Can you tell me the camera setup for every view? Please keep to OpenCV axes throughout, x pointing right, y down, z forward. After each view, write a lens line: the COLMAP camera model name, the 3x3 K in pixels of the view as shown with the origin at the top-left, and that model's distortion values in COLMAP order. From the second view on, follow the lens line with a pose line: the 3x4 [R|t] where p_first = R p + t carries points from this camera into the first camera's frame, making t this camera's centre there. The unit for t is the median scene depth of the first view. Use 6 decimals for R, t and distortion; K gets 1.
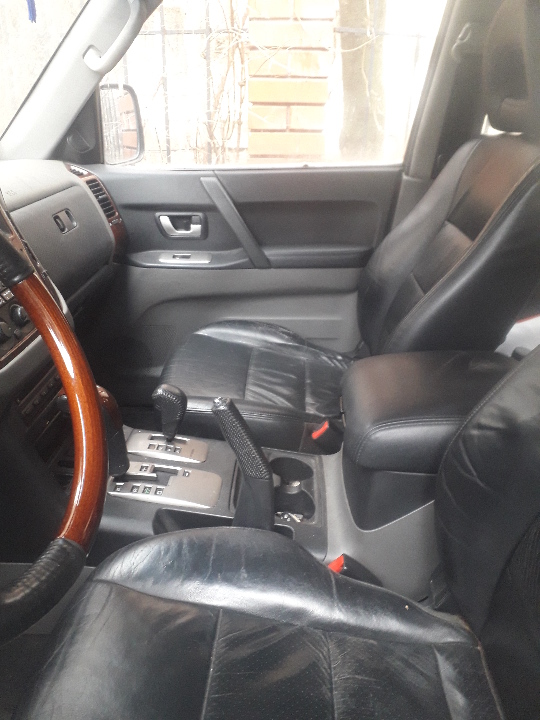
lens RADIAL K [[582.8, 0, 272.7], [0, 582.8, 357.8], [0, 0, 1]] dist [0.037177, -0.049375]
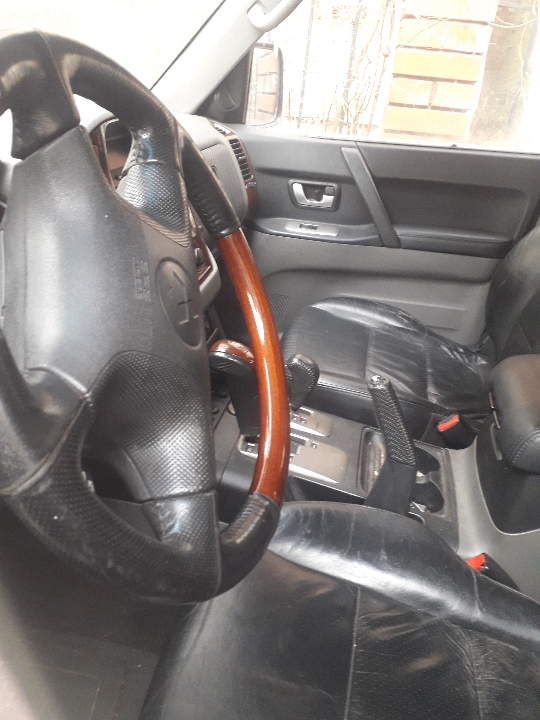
lens RADIAL K [[582.8, 0, 269.3], [0, 582.8, 360.3], [0, 0, 1]] dist [0.037177, -0.049375]
pose [[0.985043, 0.135979, -0.105829, -0.101292], [-0.131206, 0.990050, 0.050858, 0.009775], [0.111691, -0.036212, 0.993083, 0.005585]]
